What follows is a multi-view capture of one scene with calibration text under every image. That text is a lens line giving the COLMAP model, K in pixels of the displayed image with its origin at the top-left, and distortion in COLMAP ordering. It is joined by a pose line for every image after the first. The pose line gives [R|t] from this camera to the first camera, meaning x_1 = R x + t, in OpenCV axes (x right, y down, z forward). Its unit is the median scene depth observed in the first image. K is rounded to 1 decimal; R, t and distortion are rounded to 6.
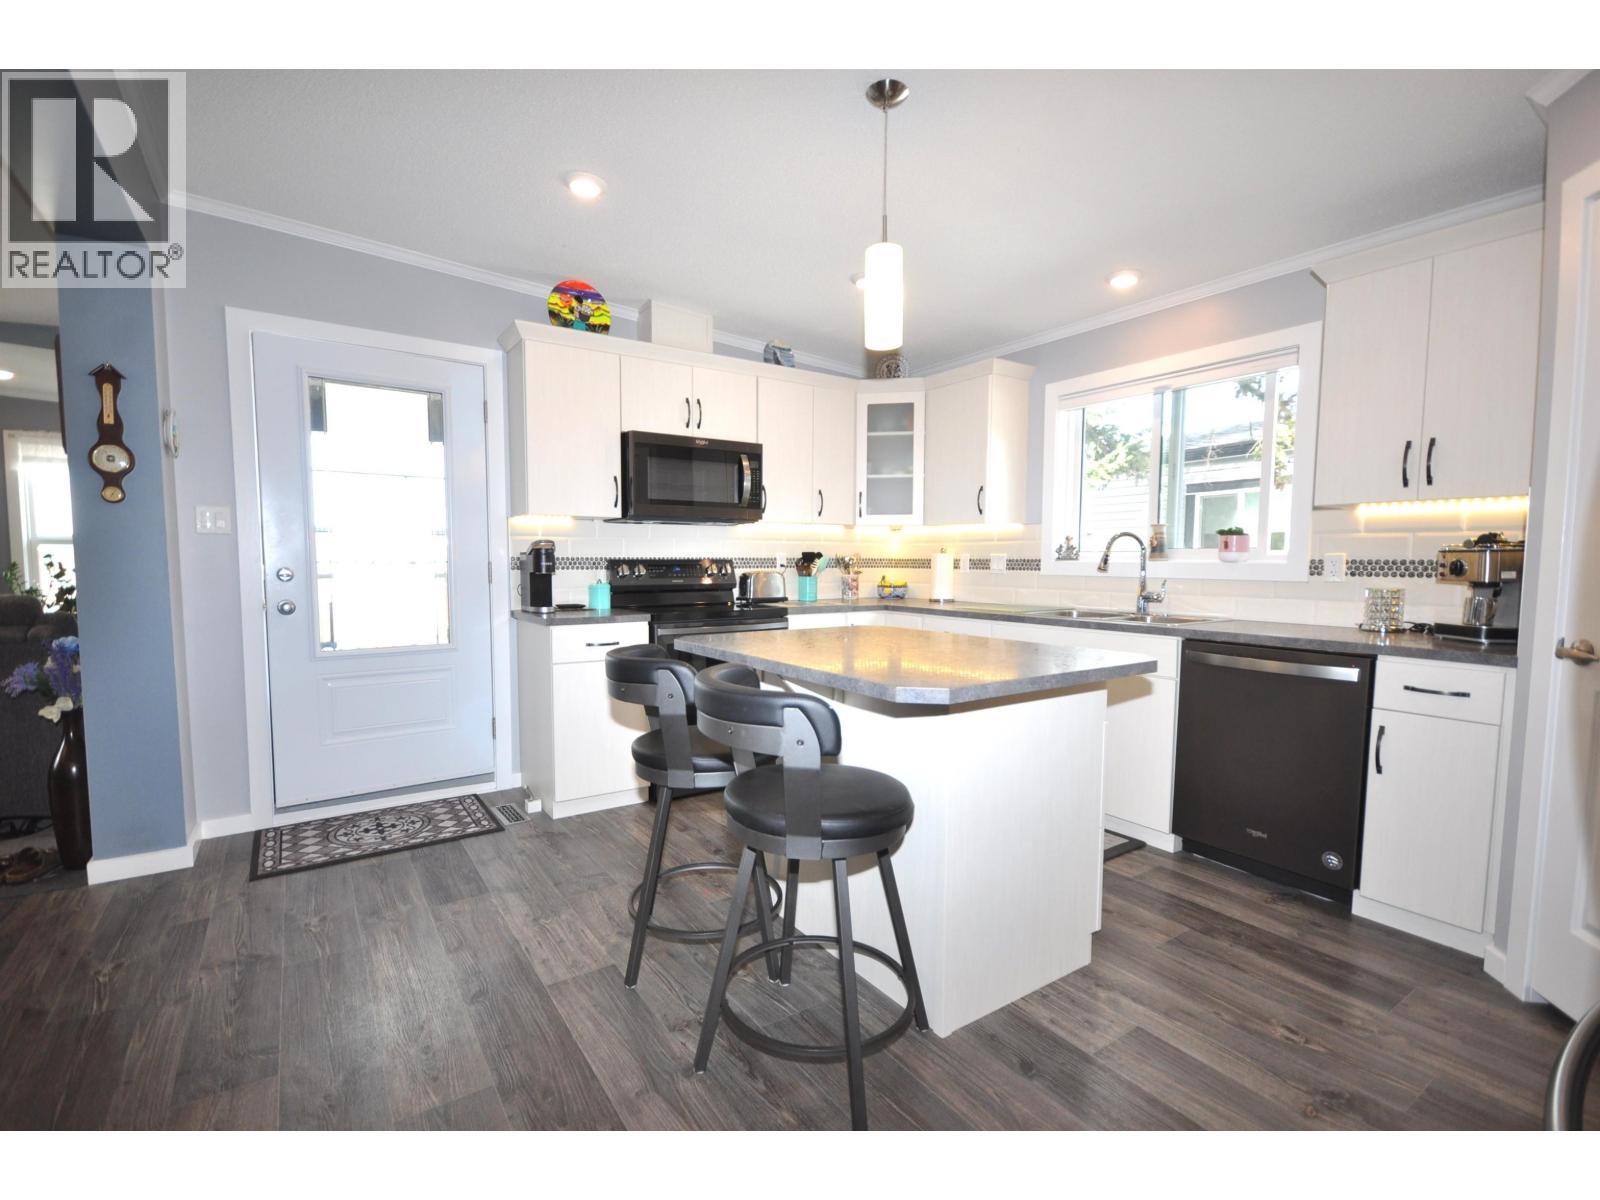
lens RADIAL K [[730.8, 0, 785.1], [0, 730.8, 615.9], [0, 0, 1]] dist [0.001070, -0.001545]
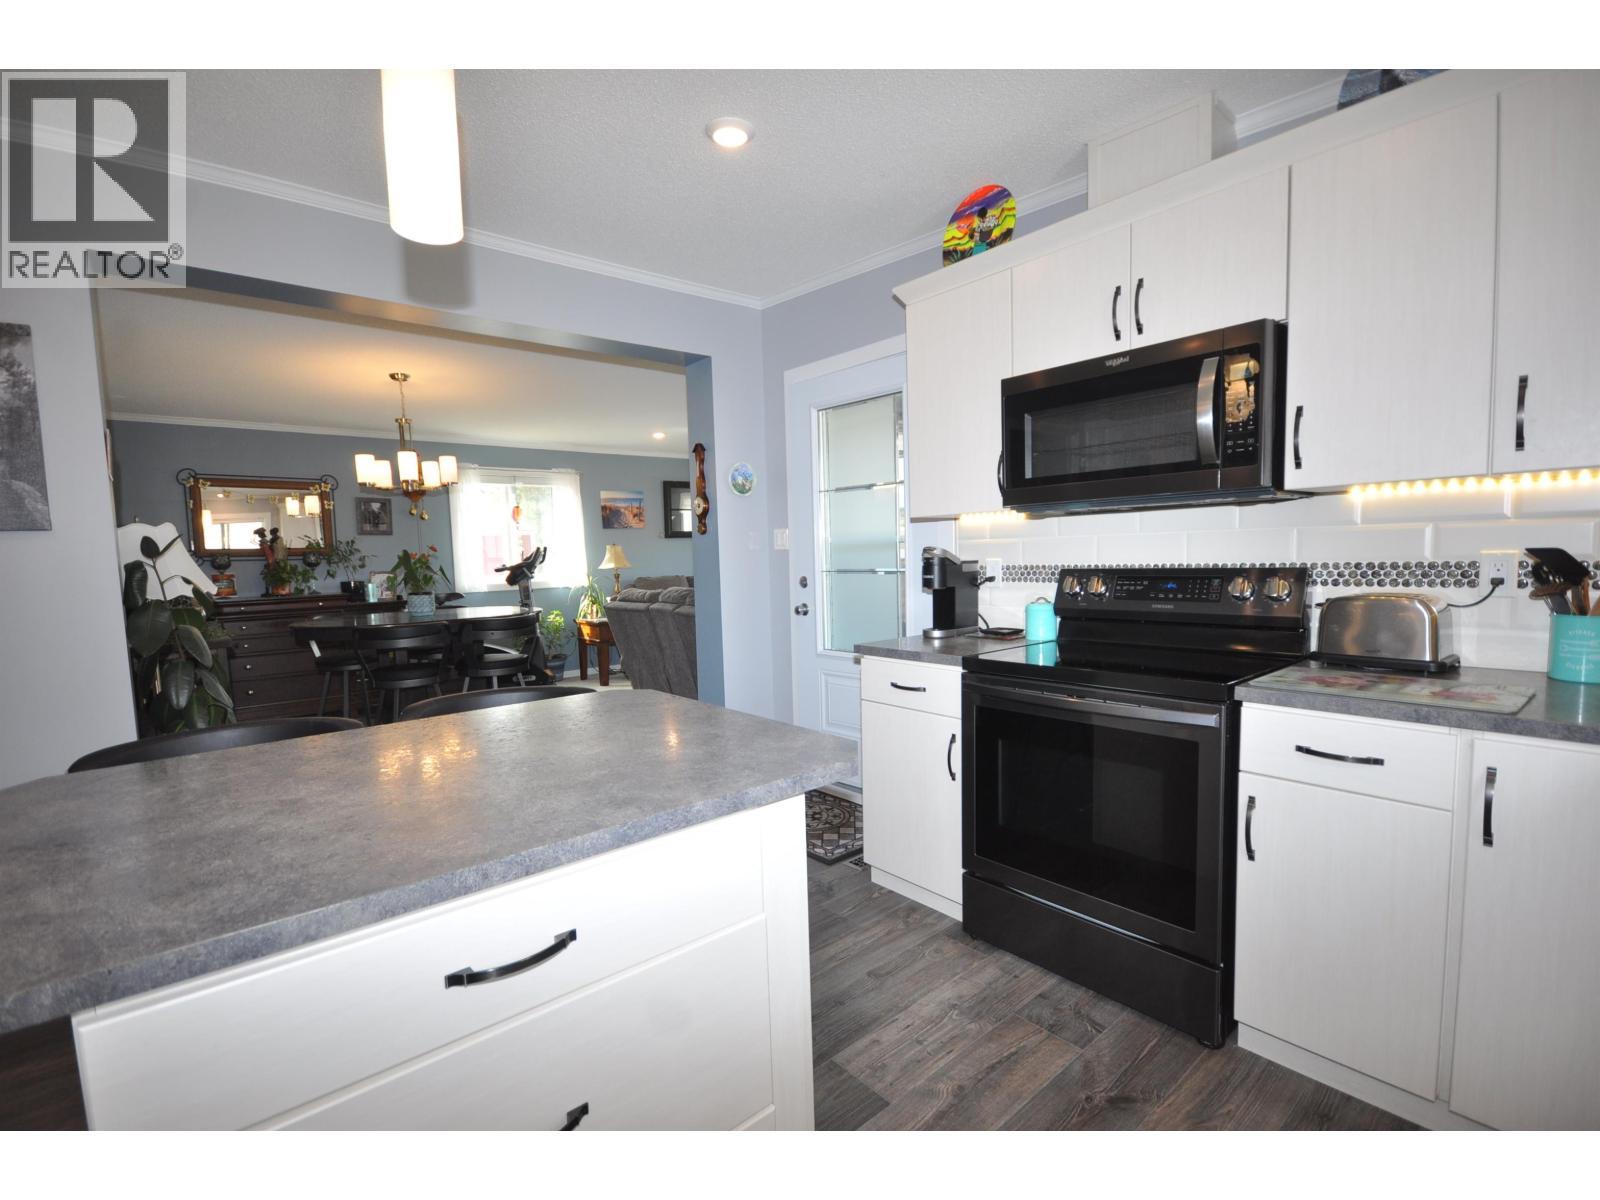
lens RADIAL K [[730.8, 0, 782.4], [0, 730.8, 609.2], [0, 0, 1]] dist [0.001070, -0.001545]
pose [[0.103606, 0.072207, -0.991994, 0.438679], [-0.047656, 0.996576, 0.067564, -0.078817], [0.993476, 0.040274, 0.106692, 0.726637]]
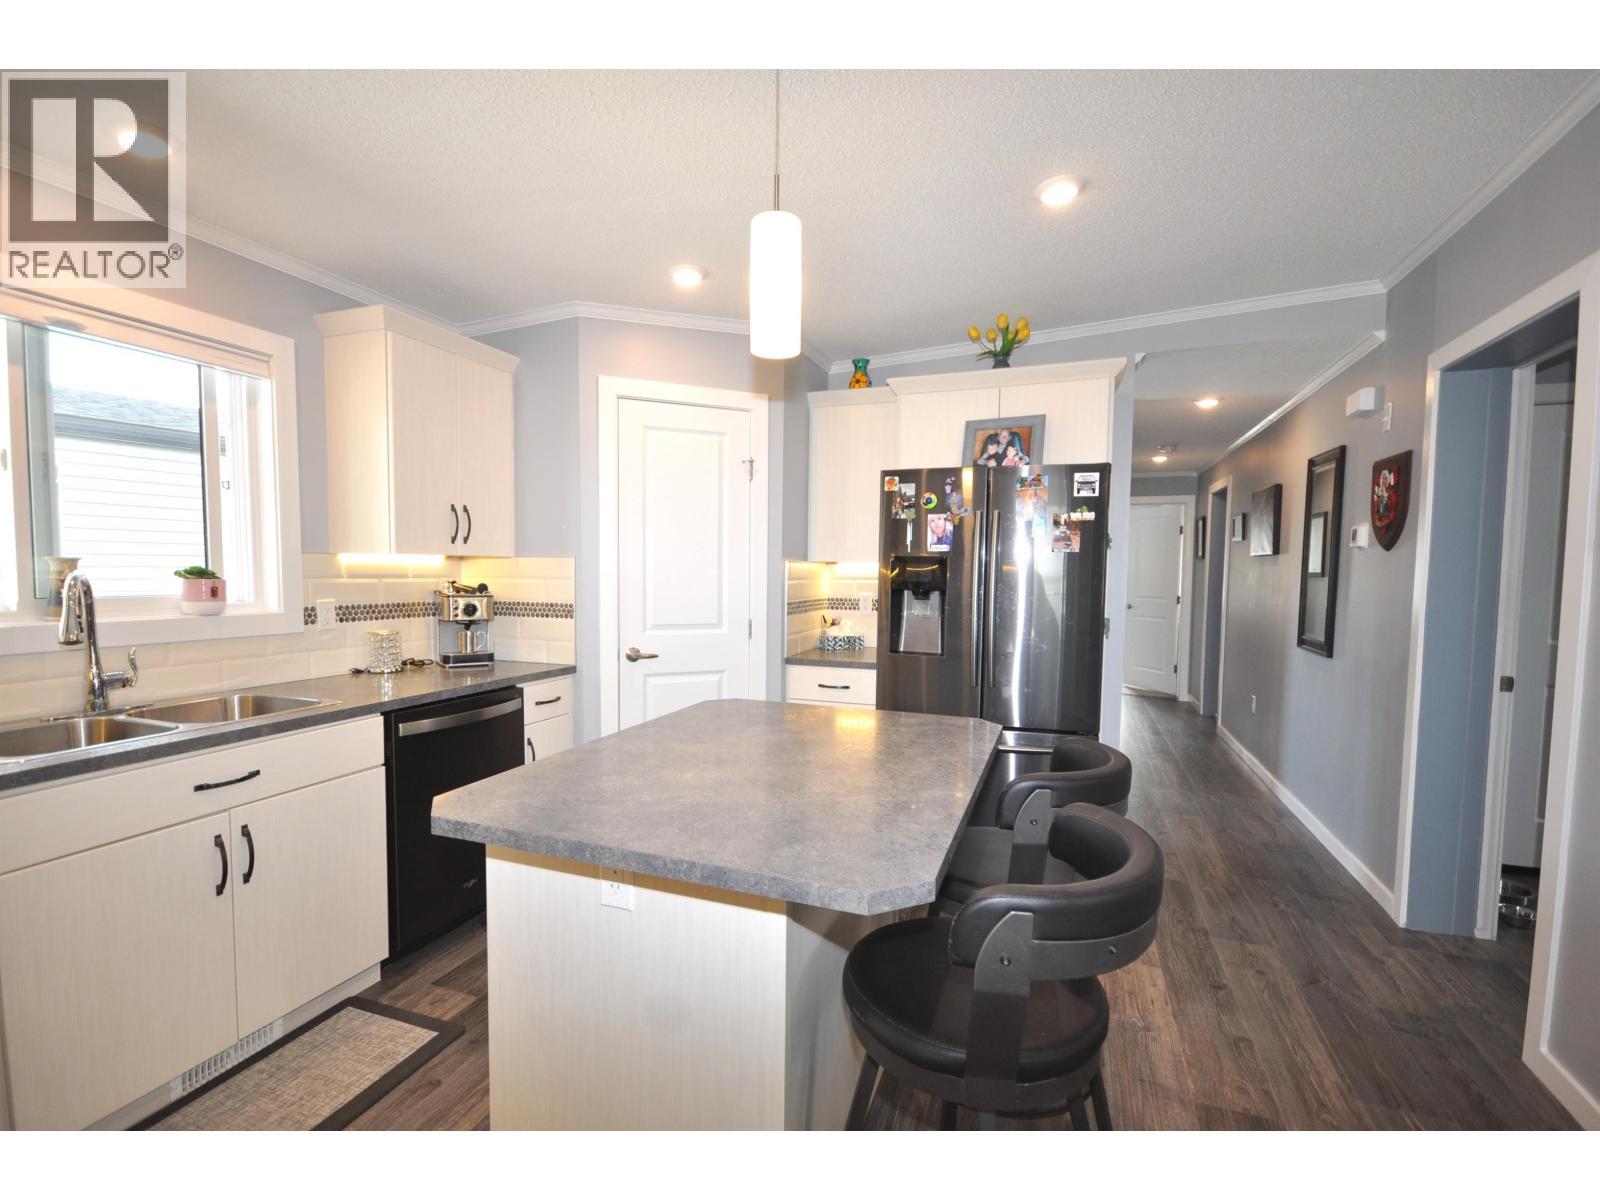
lens RADIAL K [[730.8, 0, 800.3], [0, 730.8, 605.4], [0, 0, 1]] dist [0.001070, -0.001545]
pose [[-0.590986, -0.053151, 0.804929, -0.293428], [0.047074, 0.993854, 0.100187, -0.115268], [-0.805307, 0.097100, -0.584852, 0.849942]]
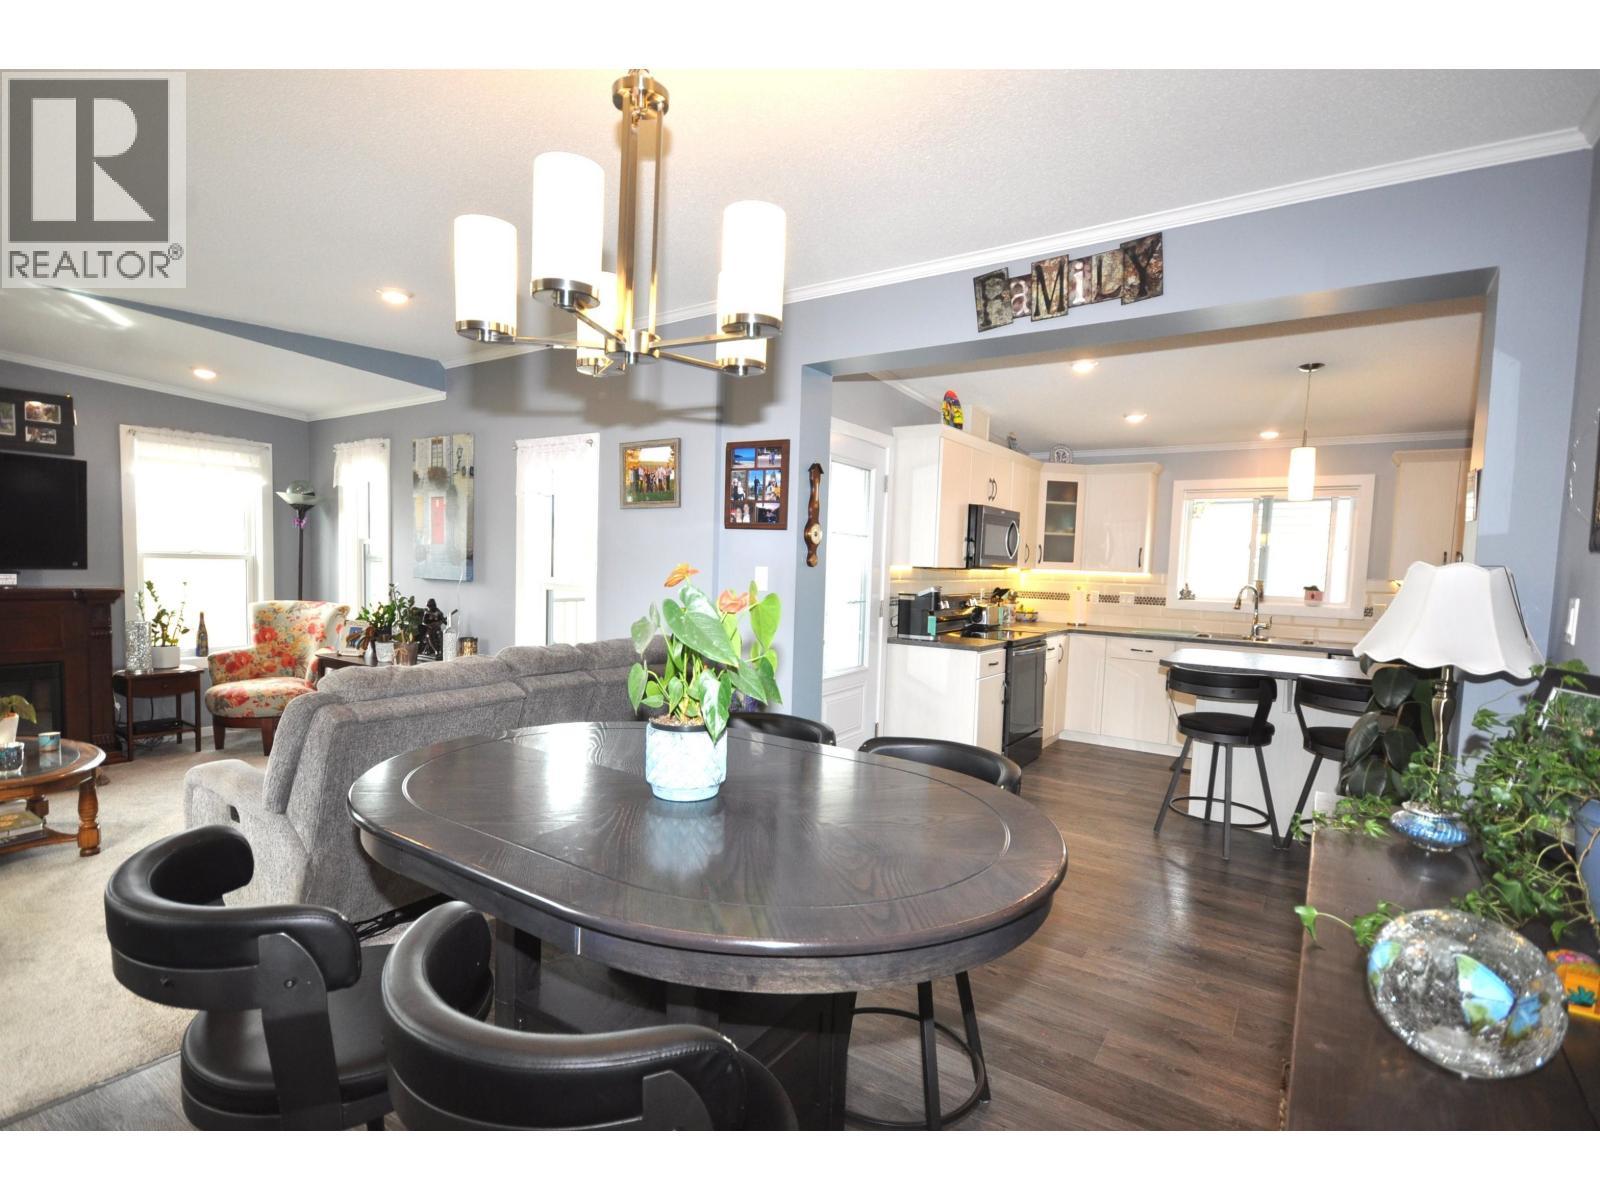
lens RADIAL K [[783.9, 0, 780.2], [0, 783.9, 630.0], [0, 0, 1]] dist [0.004440, 0.002909]
pose [[0.933432, -0.006931, 0.358687, -1.066133], [-0.000125, 0.999807, 0.019643, -0.049399], [-0.358754, -0.018380, 0.933251, -0.228259]]
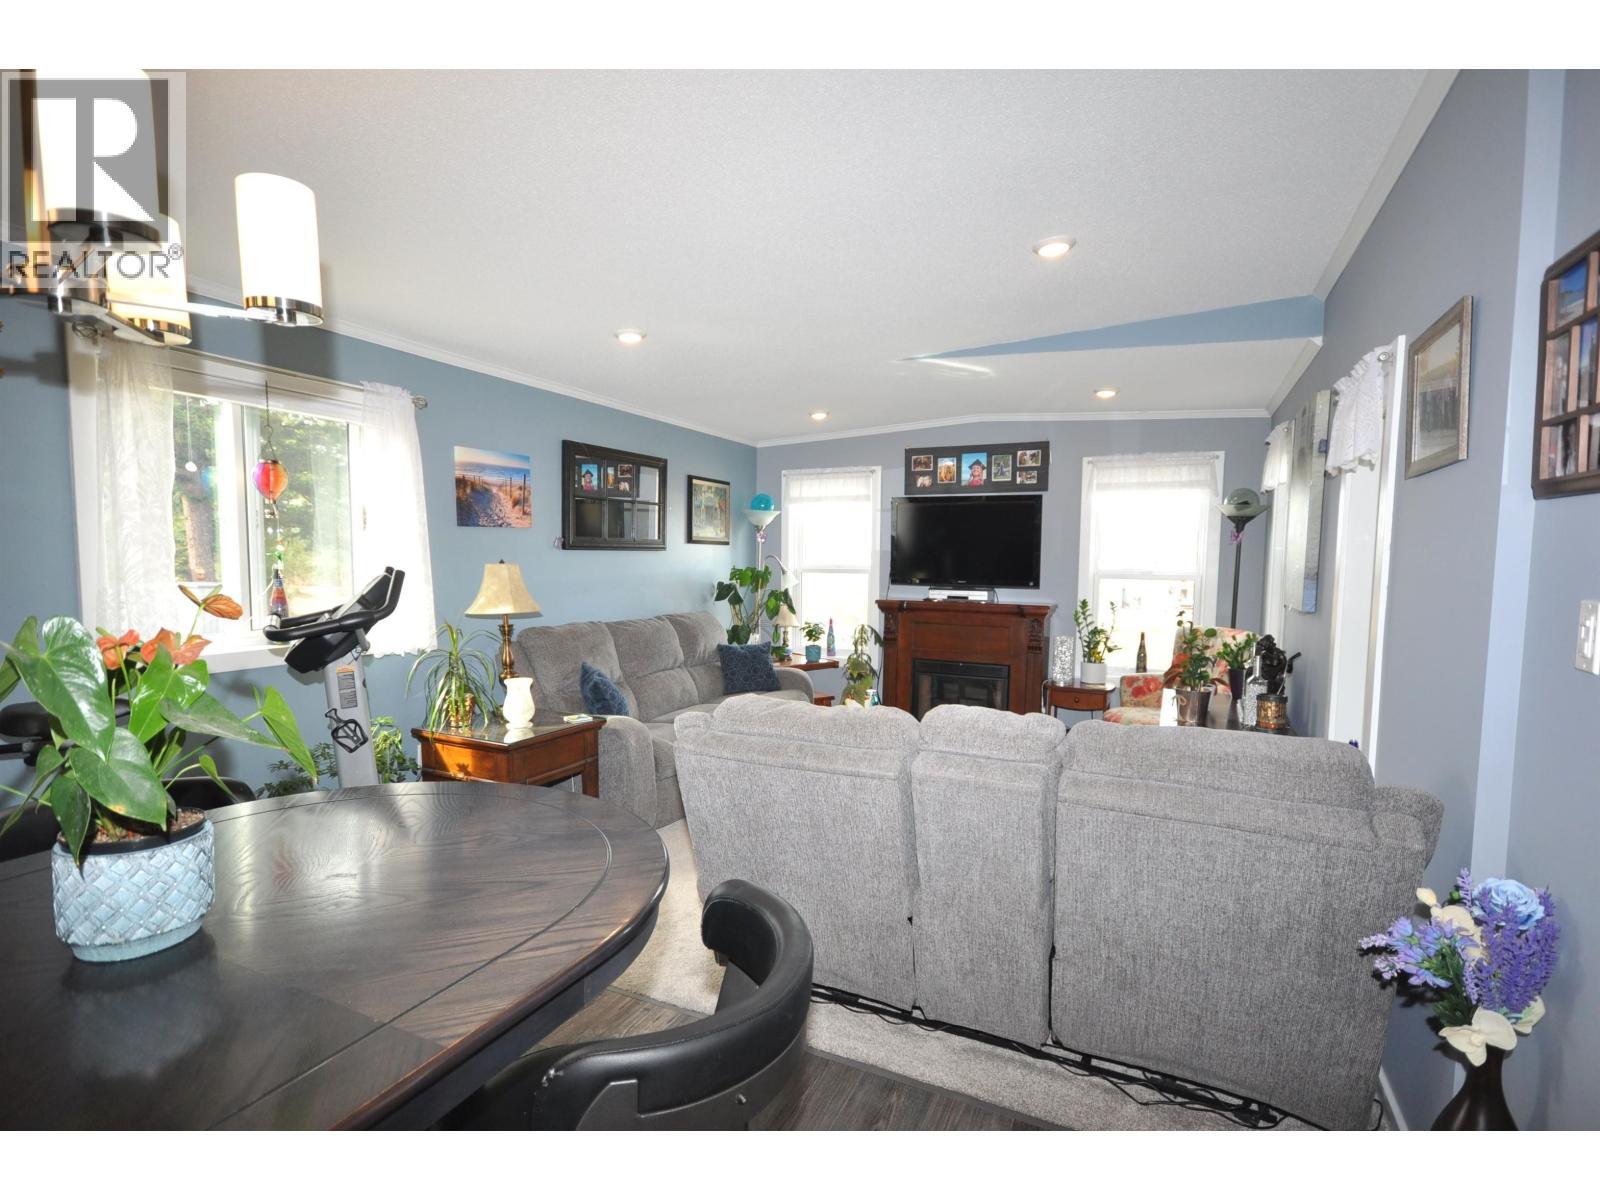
lens RADIAL K [[783.9, 0, 791.0], [0, 783.9, 612.8], [0, 0, 1]] dist [0.004440, 0.002909]
pose [[0.507537, 0.061146, -0.859457, -0.598593], [-0.071850, 0.997008, 0.028502, -0.088735], [0.858629, 0.047286, 0.510412, 0.263861]]
